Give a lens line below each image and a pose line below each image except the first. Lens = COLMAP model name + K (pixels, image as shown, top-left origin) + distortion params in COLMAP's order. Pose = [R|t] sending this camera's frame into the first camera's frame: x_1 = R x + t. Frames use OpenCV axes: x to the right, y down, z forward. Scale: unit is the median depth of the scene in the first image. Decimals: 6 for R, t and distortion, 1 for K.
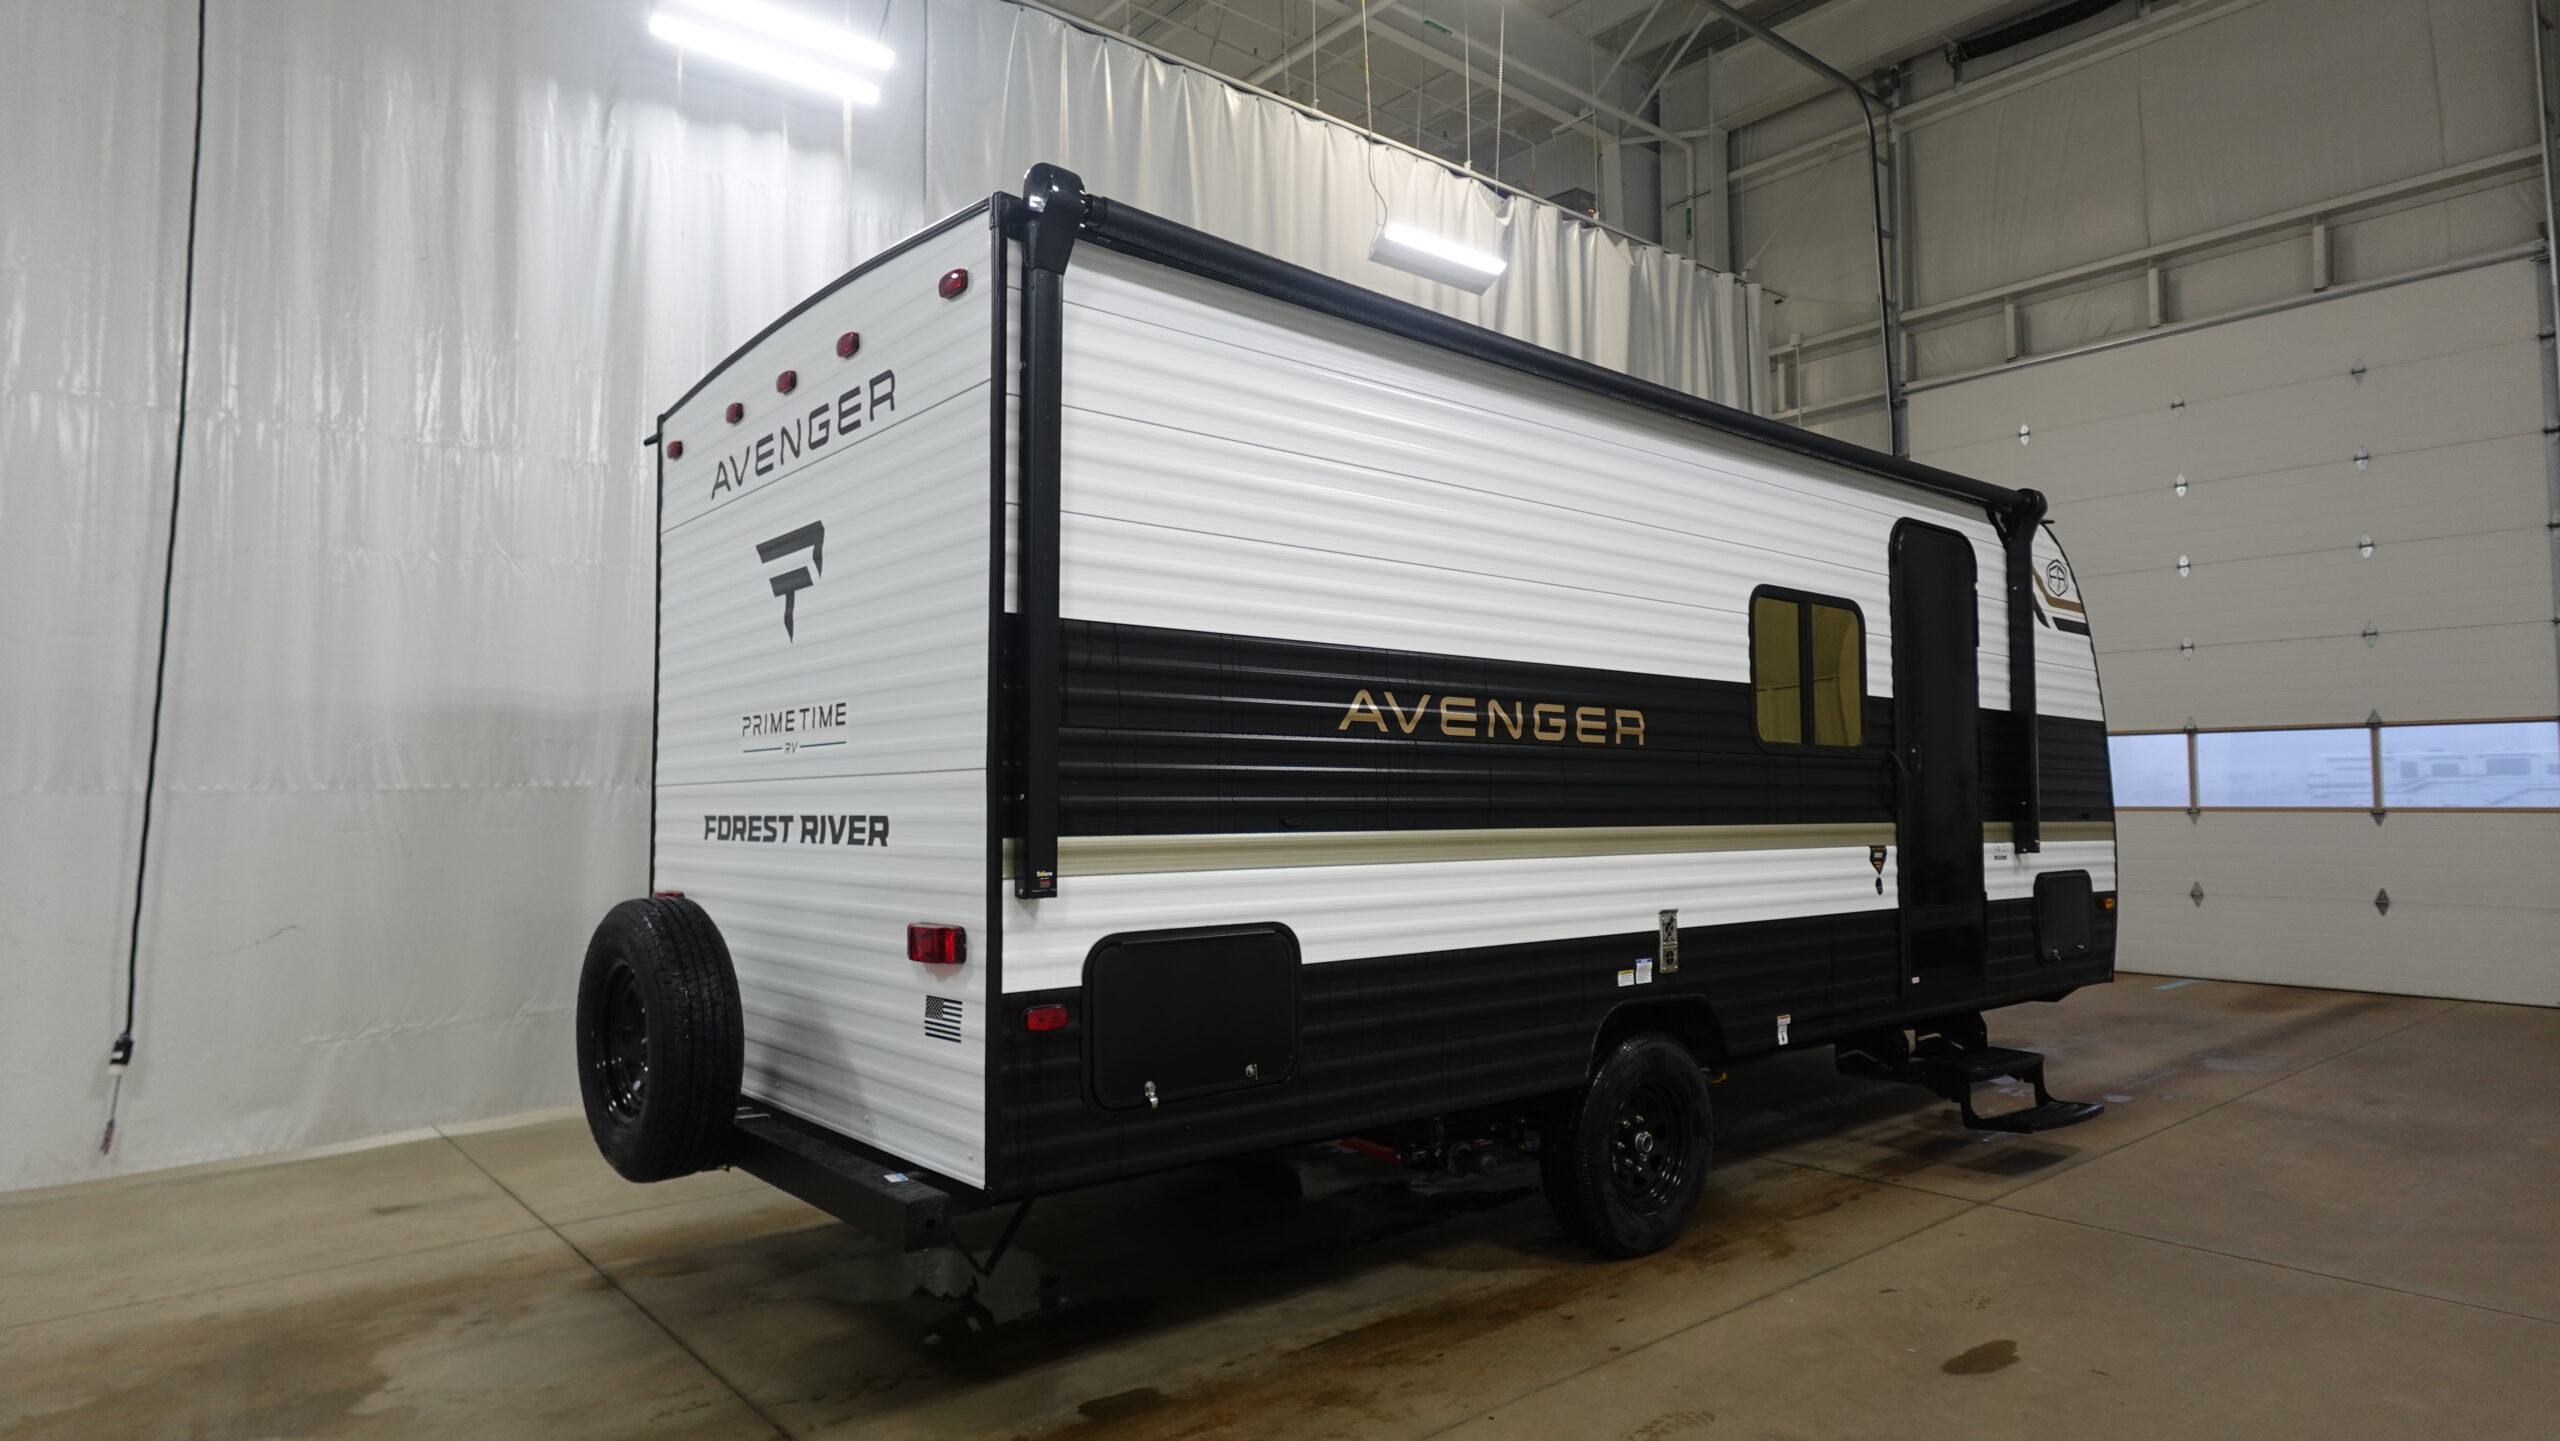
lens RADIAL K [[1446.6, 0, 1282.0], [0, 1446.6, 716.6], [0, 0, 1]] dist [0.000941, 0.001145]
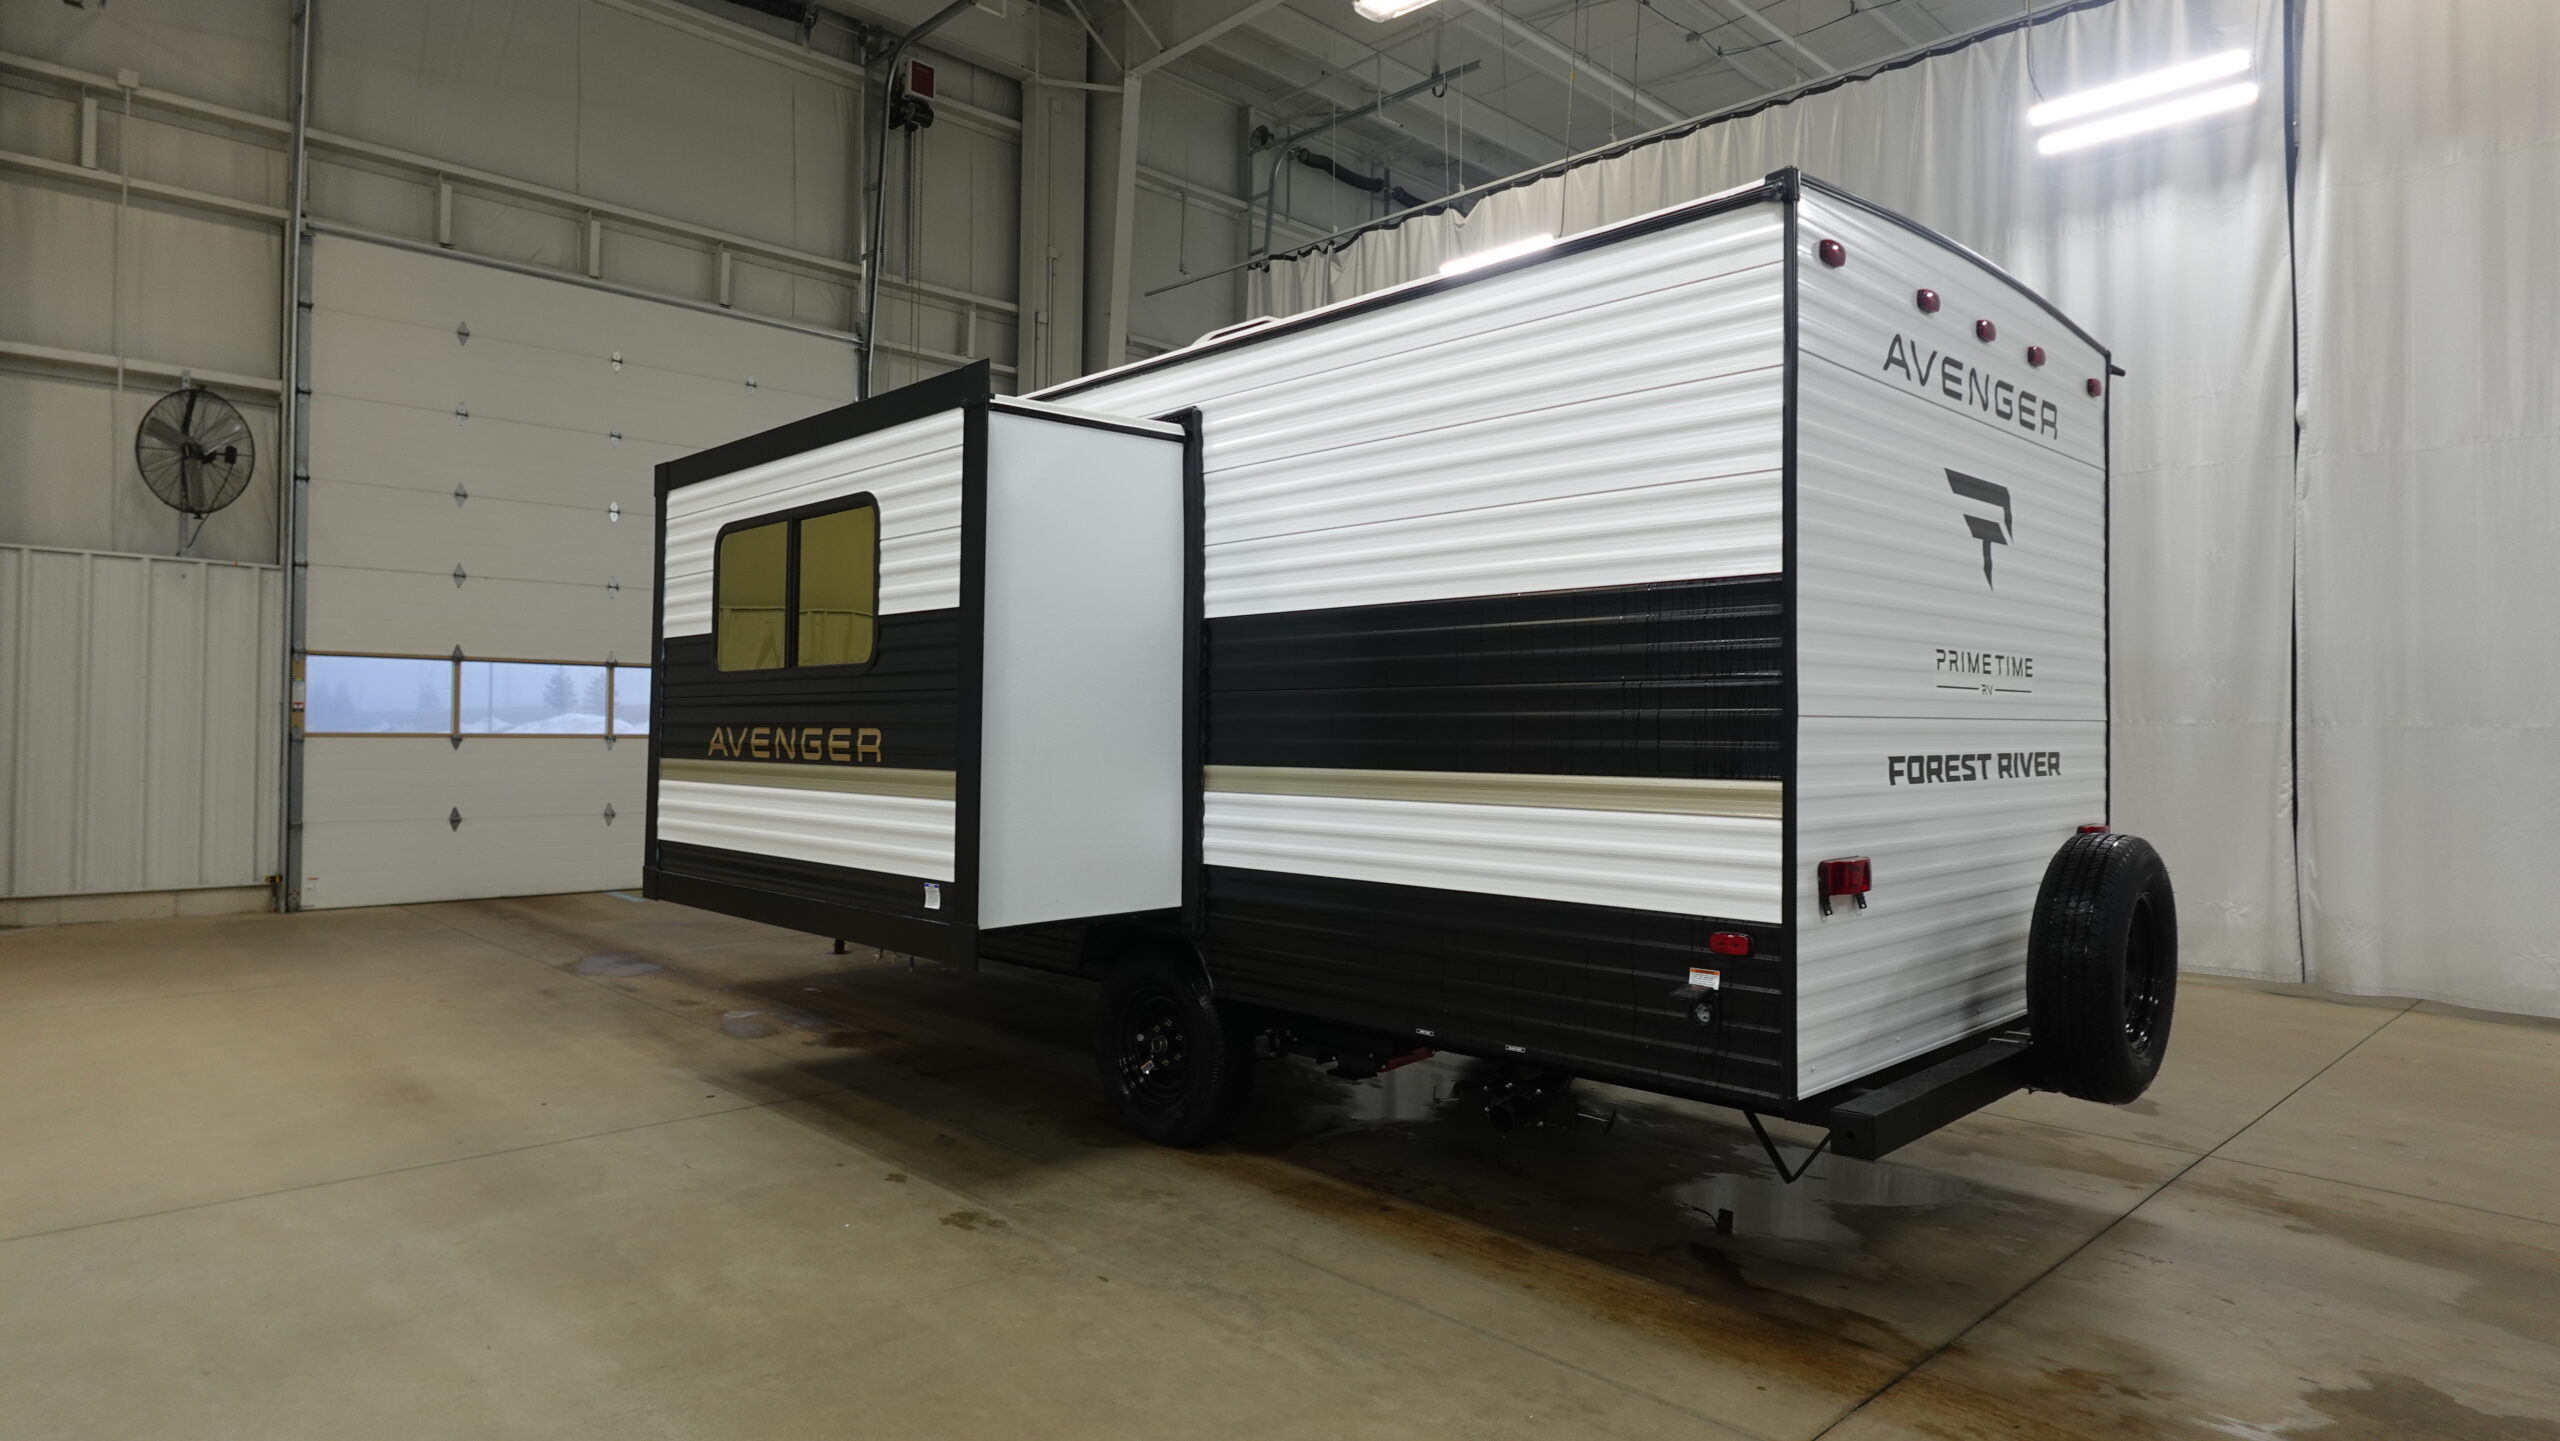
lens RADIAL K [[1446.6, 0, 1285.4], [0, 1446.6, 718.2], [0, 0, 1]] dist [0.000941, 0.001145]
pose [[-0.072650, 0.010995, 0.997297, -1.338958], [-0.066639, 0.997651, -0.015853, 0.092135], [-0.995129, -0.067611, -0.071747, 1.566356]]
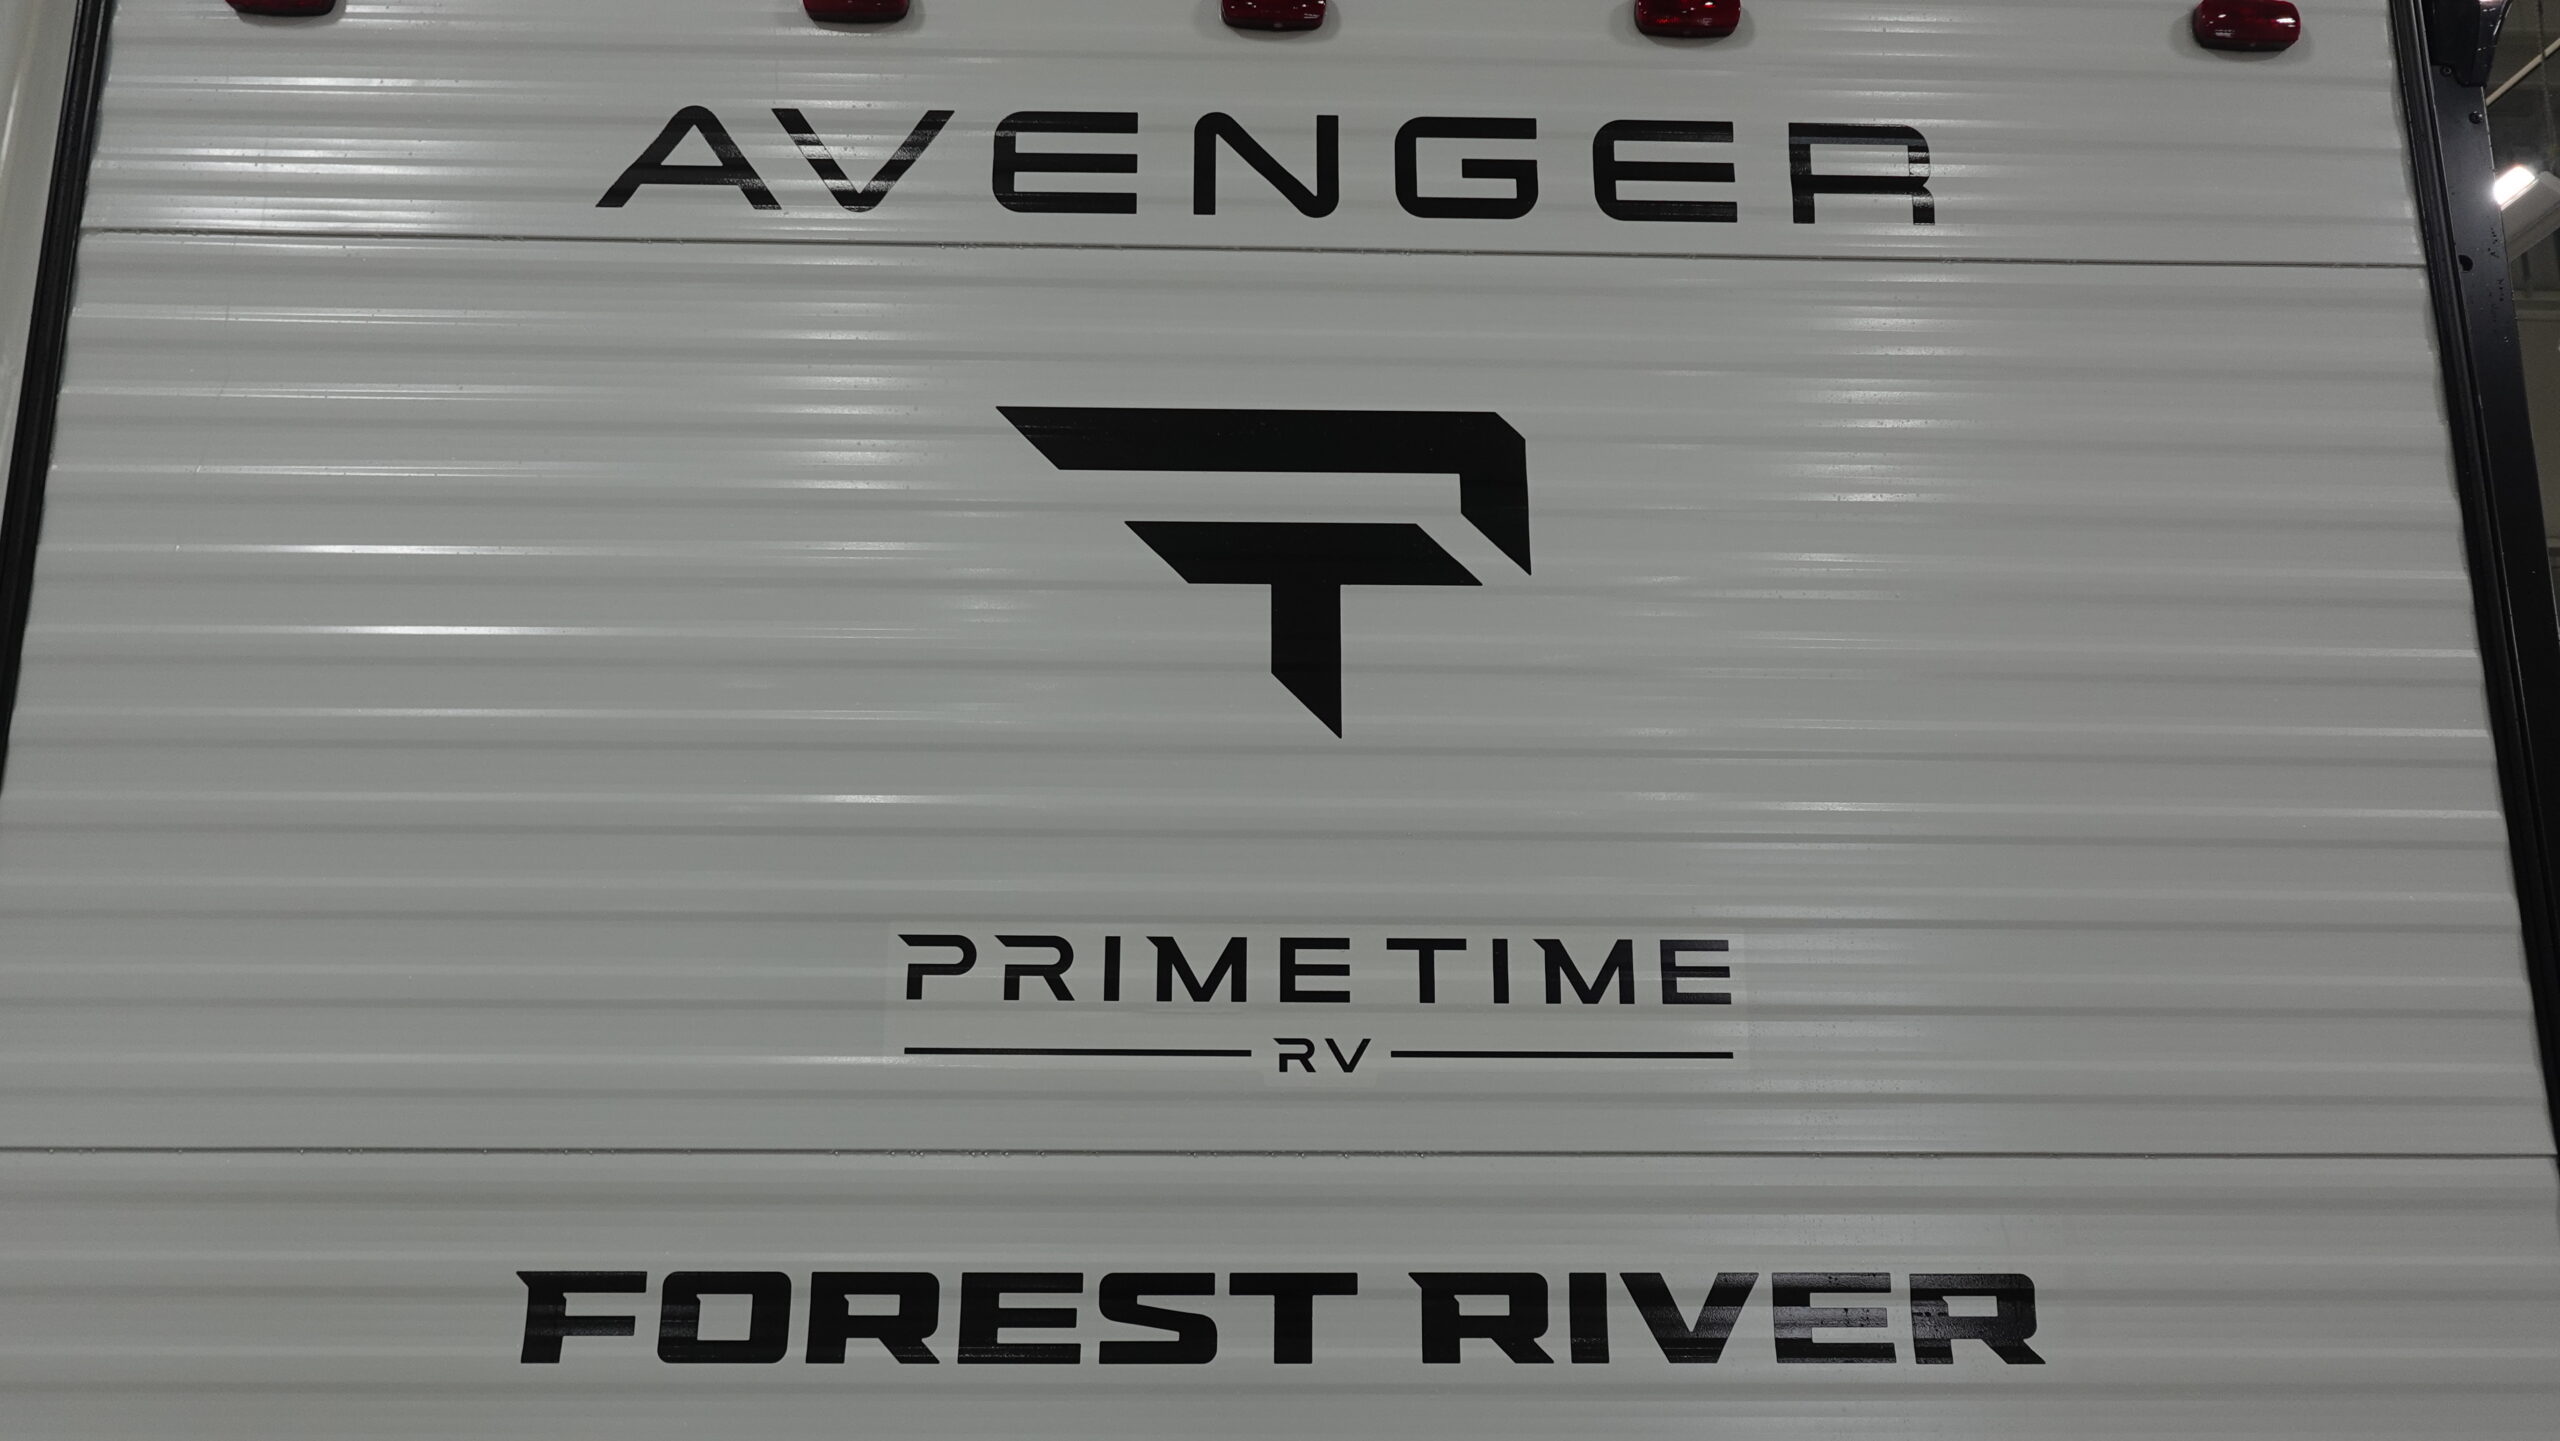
lens RADIAL K [[2167.0, 0, 1276.7], [0, 2167.0, 717.4], [0, 0, 1]] dist [0.000028, 0.001363]
pose [[0.618943, 0.199643, 0.759640, -0.716475], [-0.056194, 0.975934, -0.210702, 0.049687], [-0.783423, 0.087725, 0.615266, 0.699555]]
